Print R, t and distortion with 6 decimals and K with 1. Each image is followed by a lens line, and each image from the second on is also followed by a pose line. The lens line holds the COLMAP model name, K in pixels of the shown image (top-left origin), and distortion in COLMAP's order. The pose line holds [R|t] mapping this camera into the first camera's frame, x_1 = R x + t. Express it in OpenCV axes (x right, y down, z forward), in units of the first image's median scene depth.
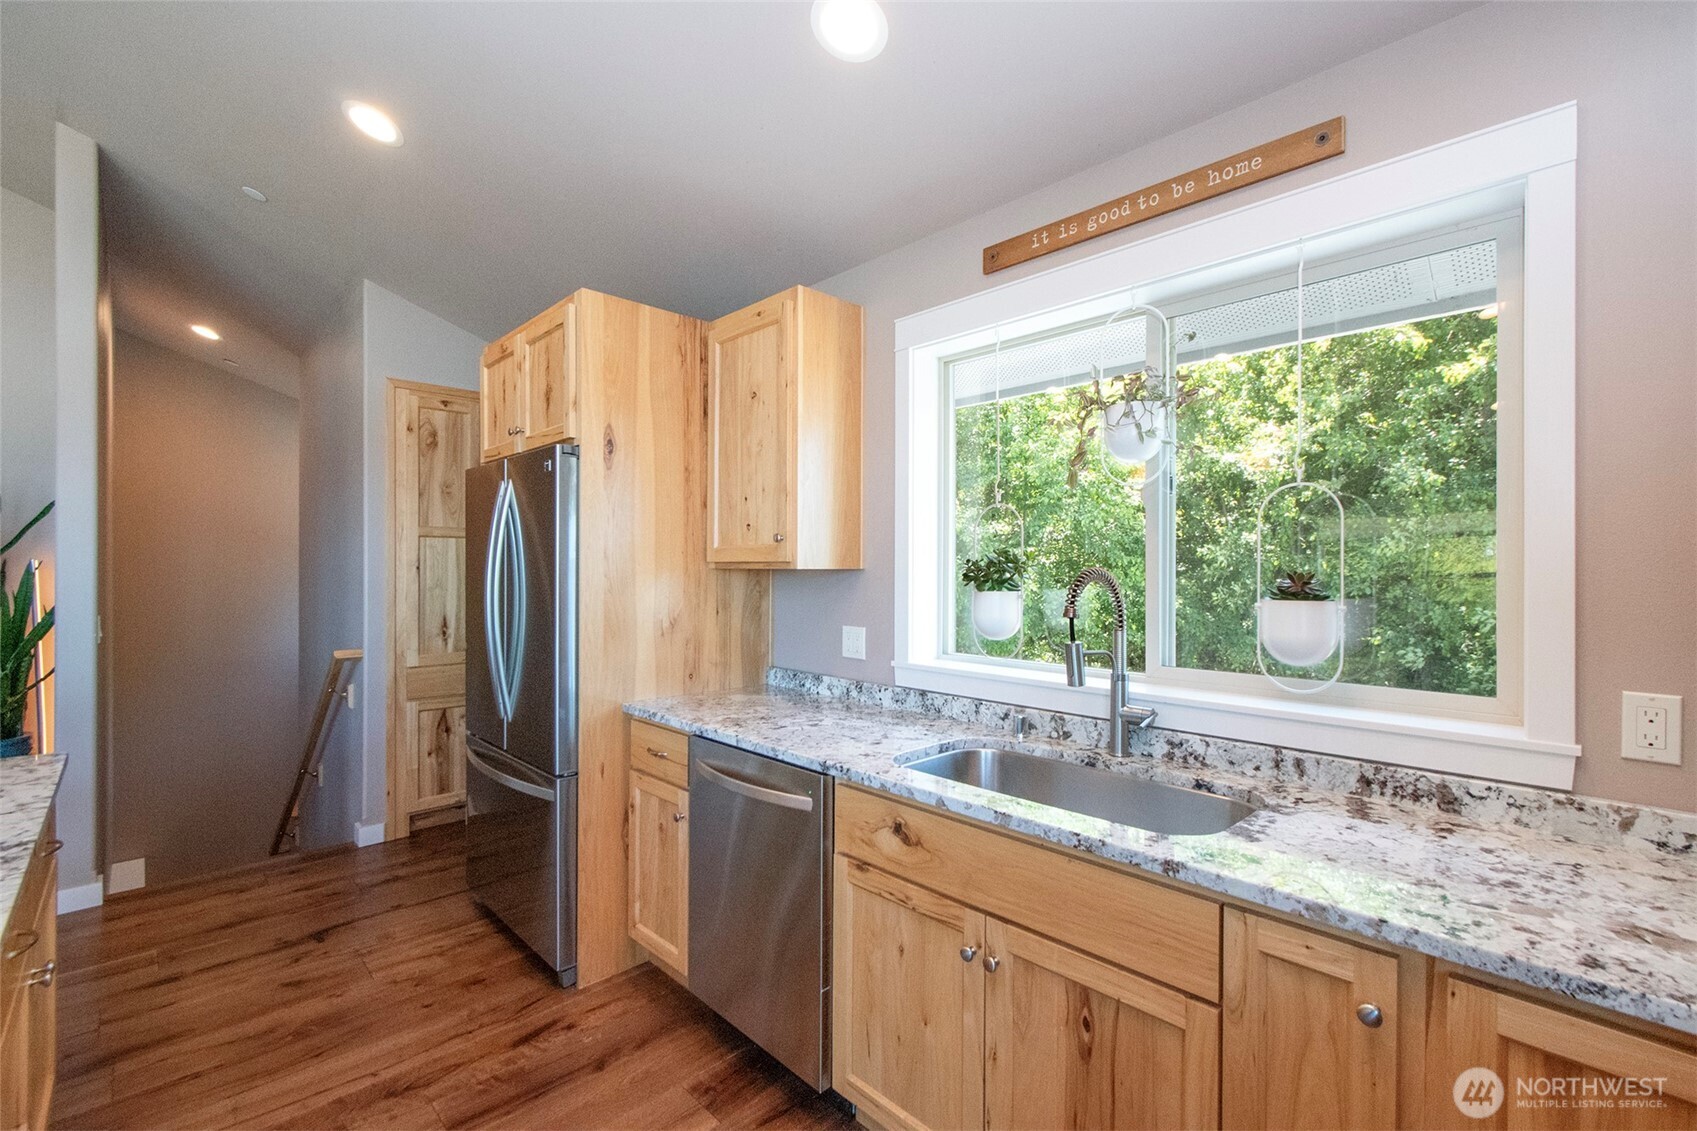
lens RADIAL K [[739.4, 0, 845.0], [0, 739.4, 569.5], [0, 0, 1]] dist [-0.000873, -0.000433]
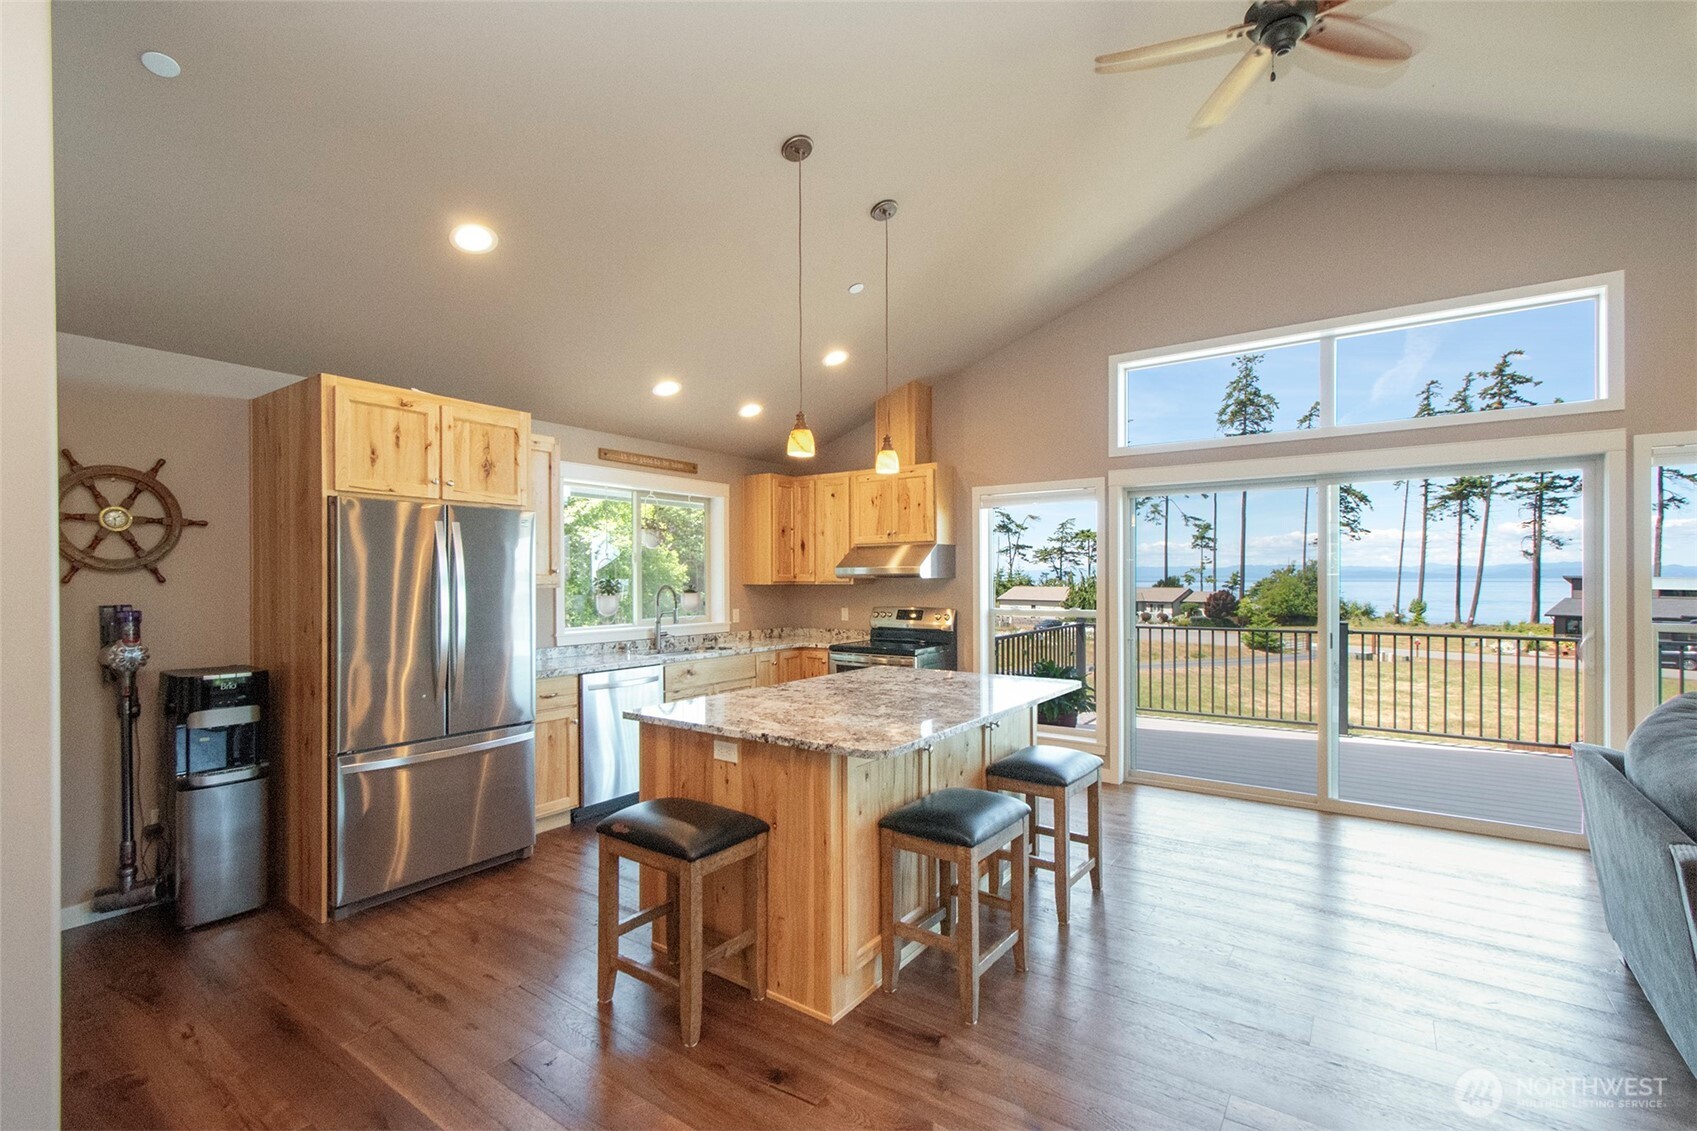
lens RADIAL K [[749.5, 0, 840.7], [0, 749.5, 582.1], [0, 0, 1]] dist [-0.009360, 0.000467]
pose [[-0.188065, -0.006924, 0.982132, -2.475448], [0.005650, 0.999951, 0.008132, -0.032284], [-0.982140, 0.007078, -0.188016, 0.776493]]
